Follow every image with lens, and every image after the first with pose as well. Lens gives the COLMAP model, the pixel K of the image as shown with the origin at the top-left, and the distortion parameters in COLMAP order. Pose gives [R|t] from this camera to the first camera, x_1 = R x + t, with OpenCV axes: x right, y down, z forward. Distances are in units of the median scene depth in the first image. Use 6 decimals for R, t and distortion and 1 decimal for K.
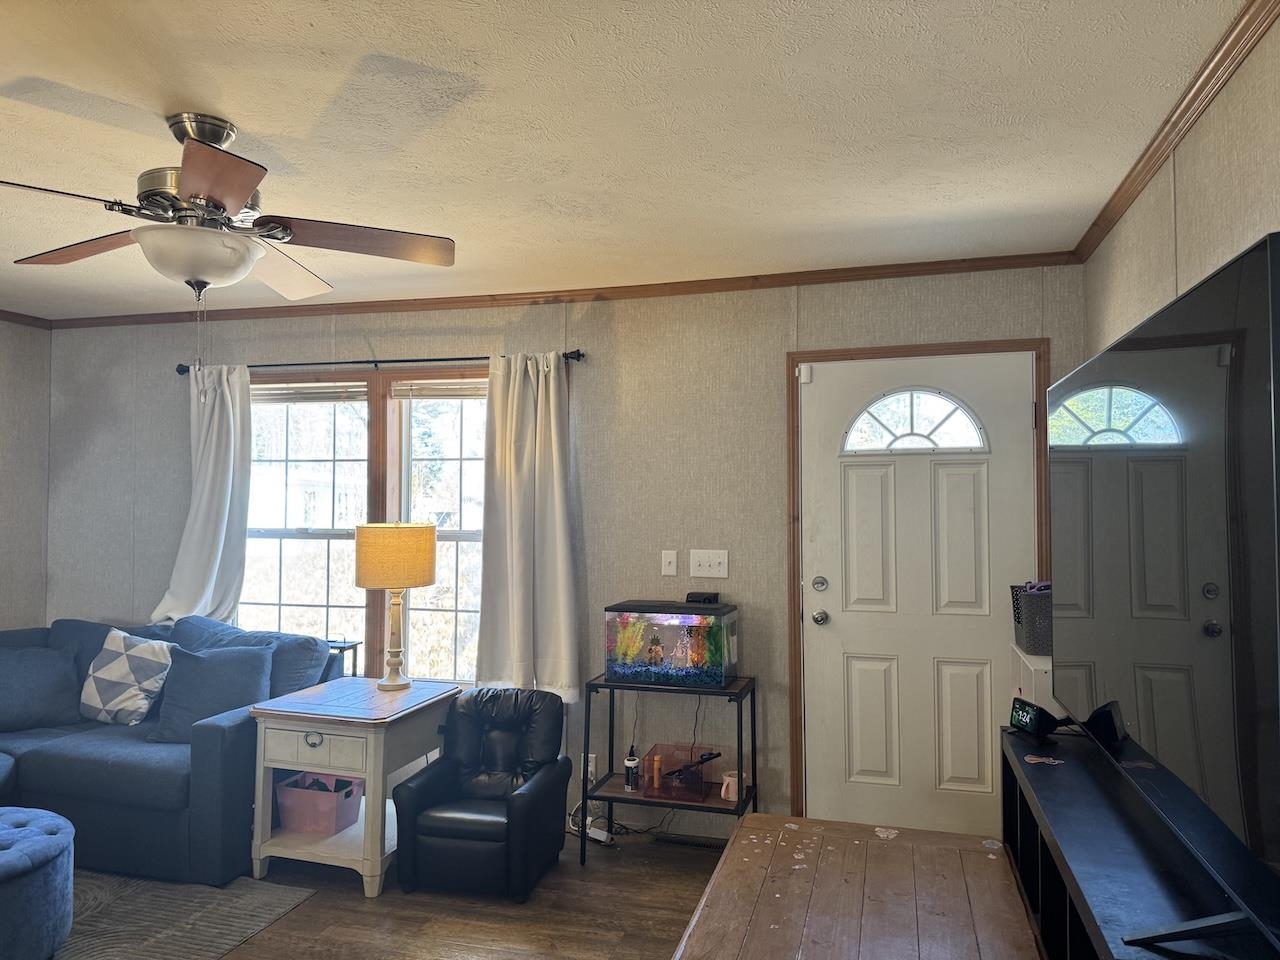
lens RADIAL K [[897.3, 0, 634.1], [0, 897.3, 483.1], [0, 0, 1]] dist [0.063650, -0.075426]
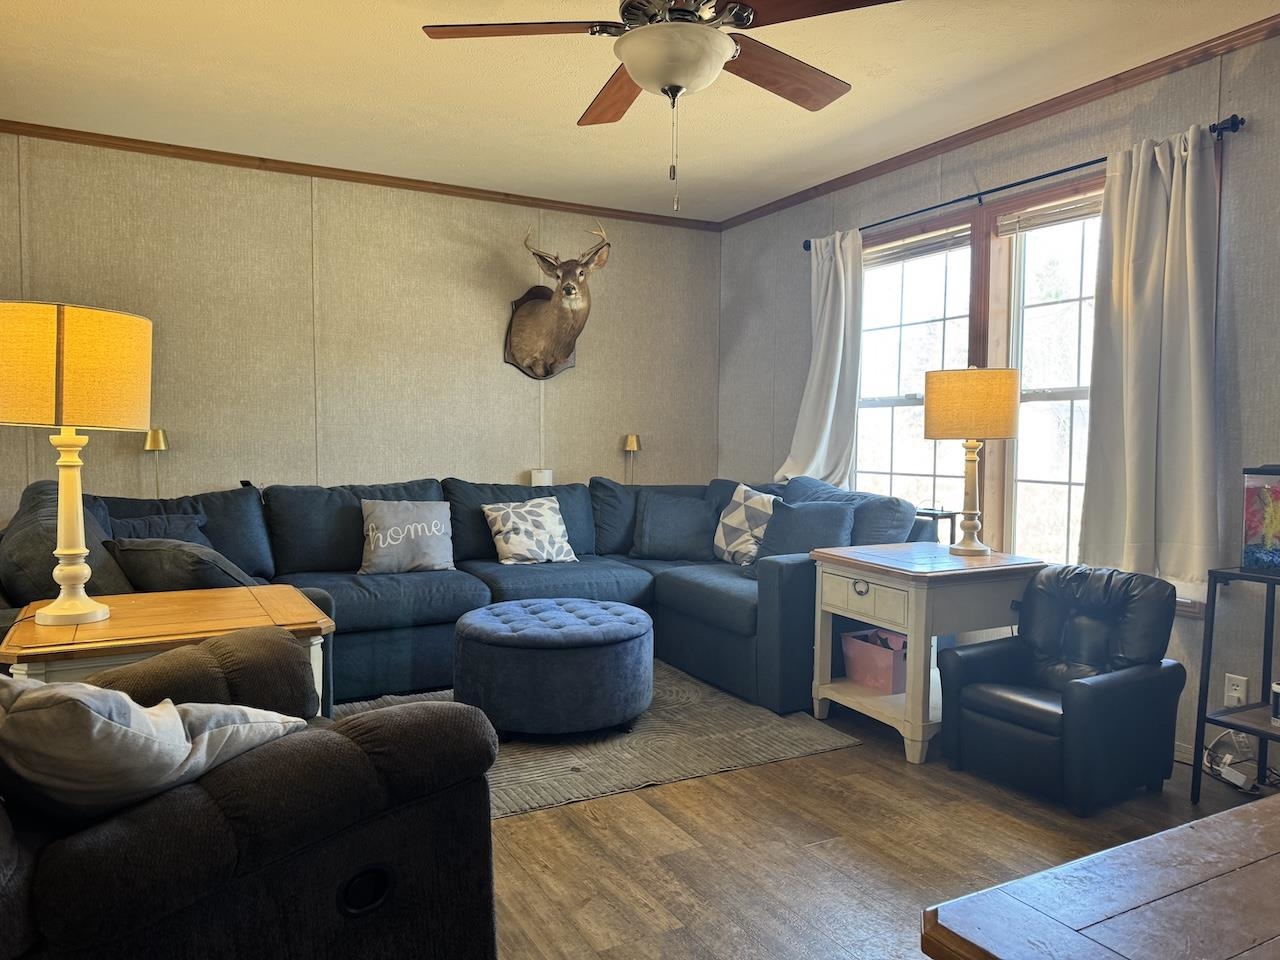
lens RADIAL K [[897.3, 0, 629.1], [0, 897.3, 484.7], [0, 0, 1]] dist [0.063650, -0.075426]
pose [[0.693804, 0.037945, -0.719164, 0.147663], [0.015674, 0.997579, 0.067756, 0.096529], [0.719994, -0.058281, 0.691529, 0.154214]]
